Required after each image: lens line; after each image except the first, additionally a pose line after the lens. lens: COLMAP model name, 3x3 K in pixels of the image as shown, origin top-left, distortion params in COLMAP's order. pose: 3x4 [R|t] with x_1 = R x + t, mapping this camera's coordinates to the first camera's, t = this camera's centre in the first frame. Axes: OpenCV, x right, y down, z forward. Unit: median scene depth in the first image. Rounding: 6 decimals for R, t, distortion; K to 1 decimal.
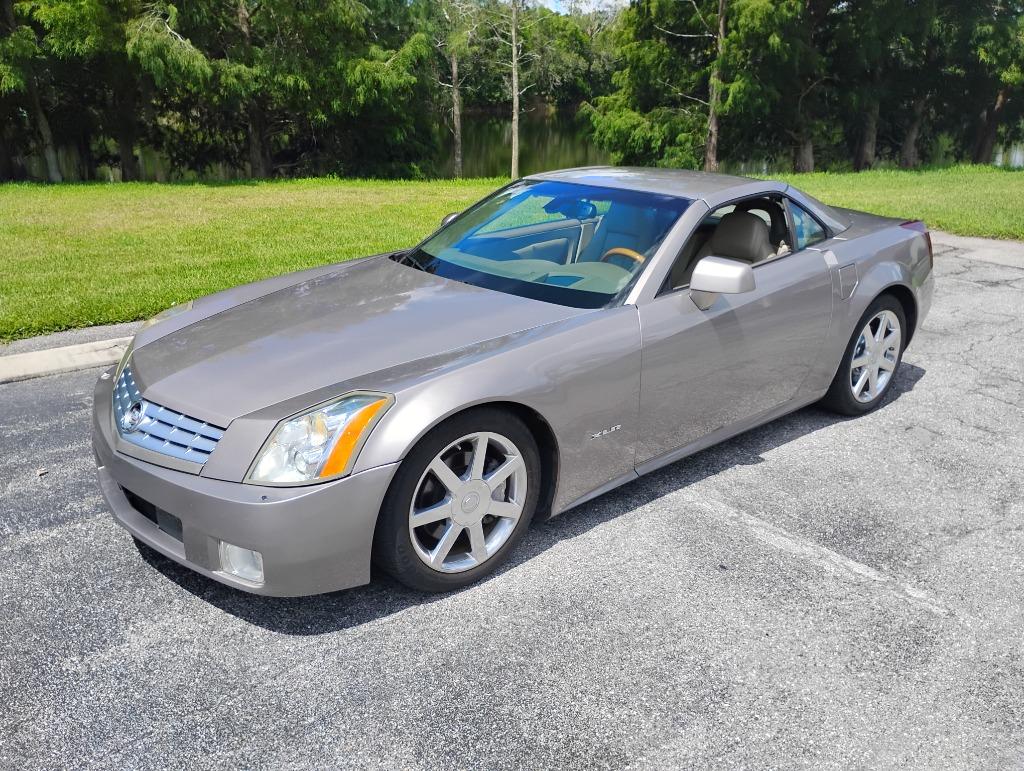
lens RADIAL K [[830.6, 0, 484.1], [0, 830.6, 370.3], [0, 0, 1]] dist [0.073073, -0.101729]
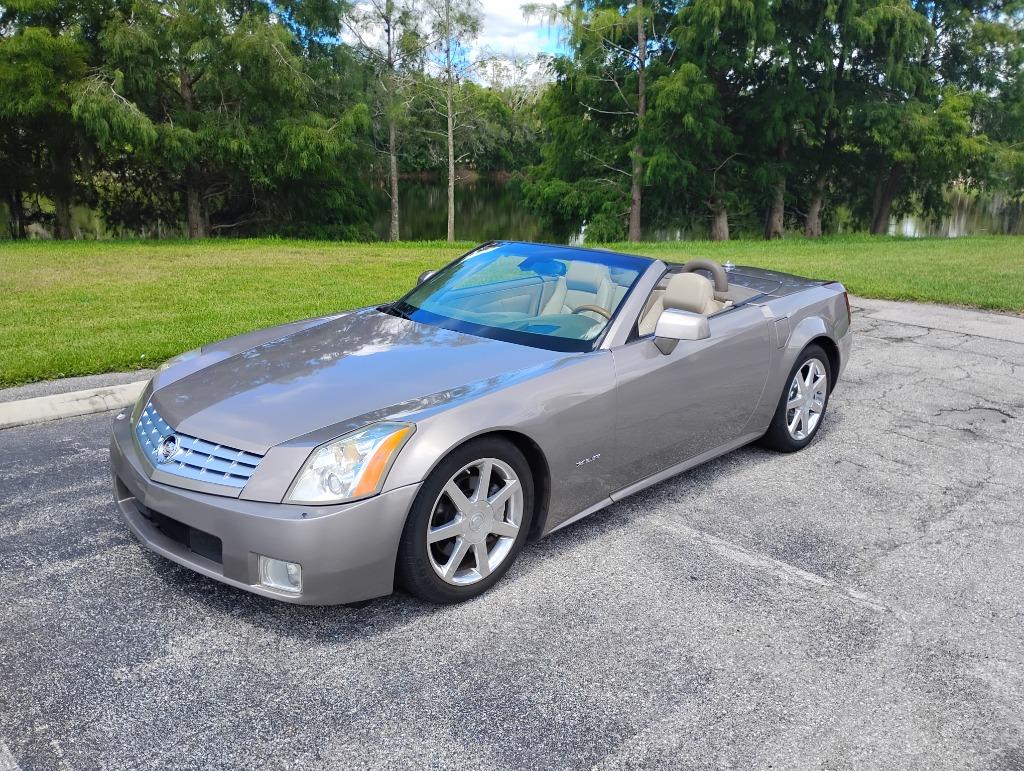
lens RADIAL K [[830.6, 0, 484.1], [0, 830.6, 370.3], [0, 0, 1]] dist [0.073073, -0.101729]
pose [[0.995868, -0.001789, 0.090794, -0.081360], [0.008446, 0.997297, -0.072989, 0.027773], [-0.090418, 0.073455, 0.993191, -0.099347]]
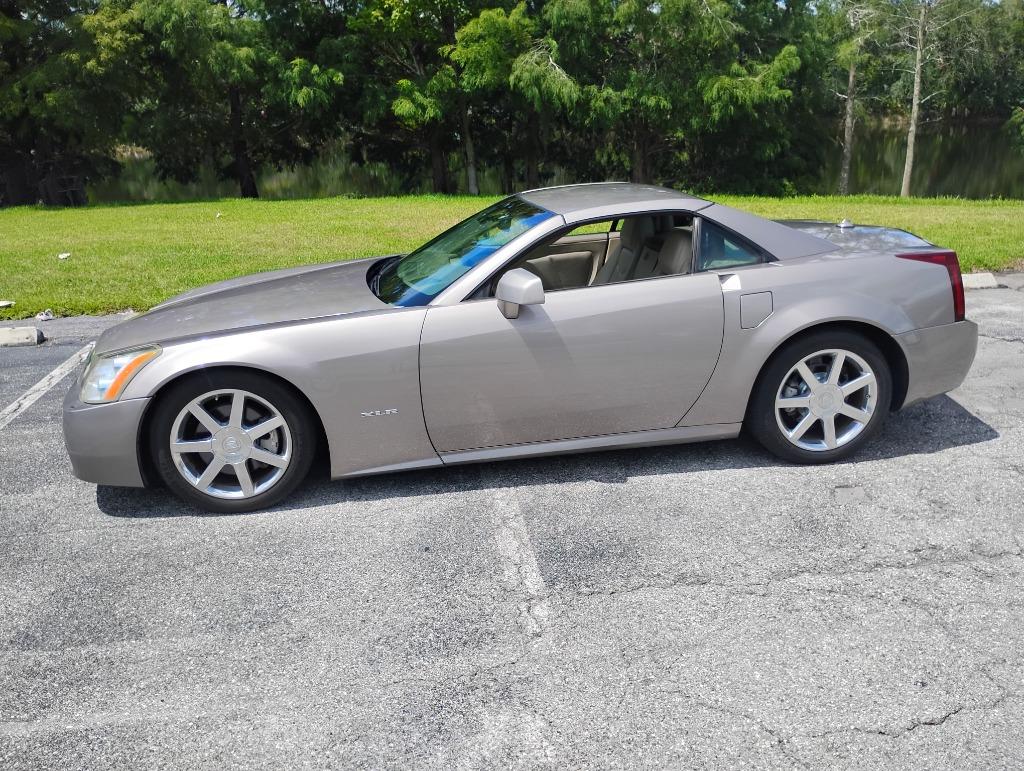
lens RADIAL K [[805.8, 0, 510.8], [0, 805.8, 389.6], [0, 0, 1]] dist [0.039441, -0.015011]
pose [[0.855153, 0.139114, -0.499360, 0.712589], [-0.133352, 0.989934, 0.047416, -0.028815], [0.500930, 0.026042, 0.865096, 0.110608]]
